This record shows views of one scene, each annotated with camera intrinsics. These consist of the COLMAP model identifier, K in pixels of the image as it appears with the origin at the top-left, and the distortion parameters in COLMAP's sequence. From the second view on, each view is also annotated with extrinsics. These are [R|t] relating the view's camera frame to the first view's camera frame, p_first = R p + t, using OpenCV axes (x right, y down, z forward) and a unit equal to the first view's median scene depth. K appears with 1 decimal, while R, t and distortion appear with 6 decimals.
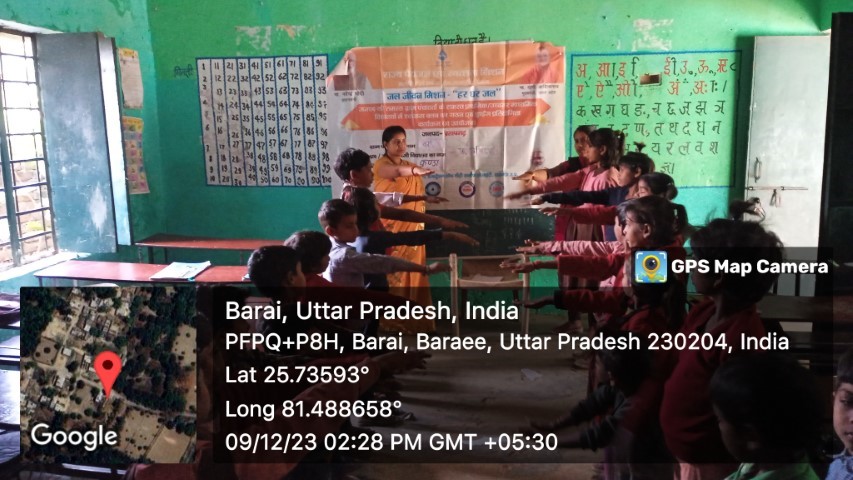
lens RADIAL K [[733.5, 0, 429.0], [0, 733.5, 241.0], [0, 0, 1]] dist [0.112790, -0.161799]
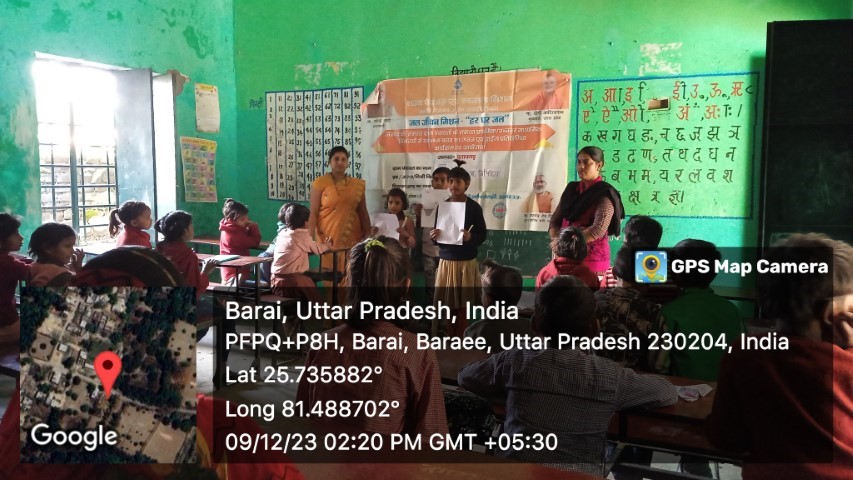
lens RADIAL K [[733.5, 0, 429.0], [0, 733.5, 241.0], [0, 0, 1]] dist [0.112790, -0.161799]
pose [[0.934085, 0.053484, -0.353022, 0.366532], [-0.079287, 0.995102, -0.059030, 0.040561], [0.348136, 0.083129, 0.933751, 0.005929]]
